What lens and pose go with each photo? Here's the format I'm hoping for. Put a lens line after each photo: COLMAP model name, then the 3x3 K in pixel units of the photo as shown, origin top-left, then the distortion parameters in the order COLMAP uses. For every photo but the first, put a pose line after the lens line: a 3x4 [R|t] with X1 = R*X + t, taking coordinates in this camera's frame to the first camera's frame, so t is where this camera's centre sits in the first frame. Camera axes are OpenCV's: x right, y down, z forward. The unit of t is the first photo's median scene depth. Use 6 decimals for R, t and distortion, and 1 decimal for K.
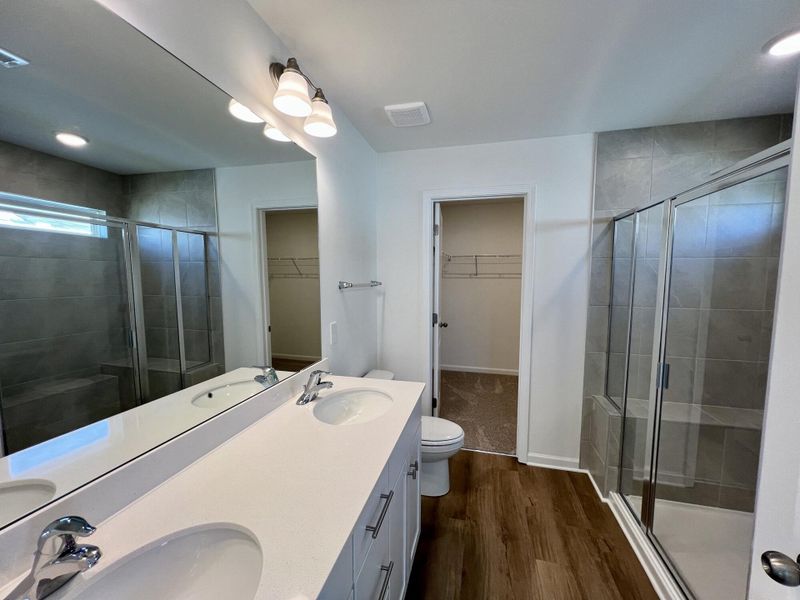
lens RADIAL K [[322.1, 0, 397.5], [0, 322.1, 305.3], [0, 0, 1]] dist [0.014265, -0.000254]
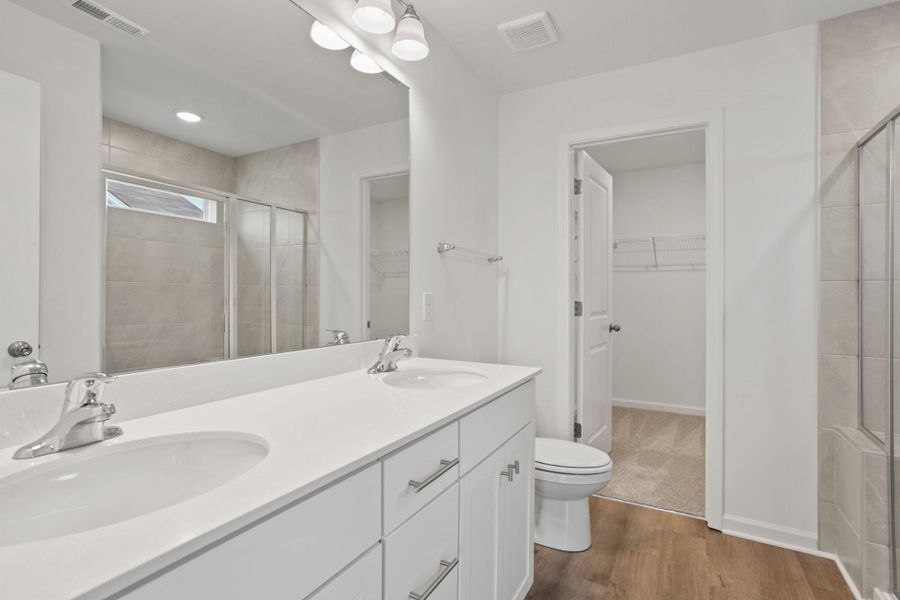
lens RADIAL K [[434.4, 0, 448.6], [0, 434.4, 296.4], [0, 0, 1]] dist [-0.013209, 0.008973]
pose [[0.967694, 0.004852, -0.252079, 0.098010], [-0.028978, 0.995329, -0.092084, 0.134300], [0.250455, 0.096414, 0.963315, -0.004796]]
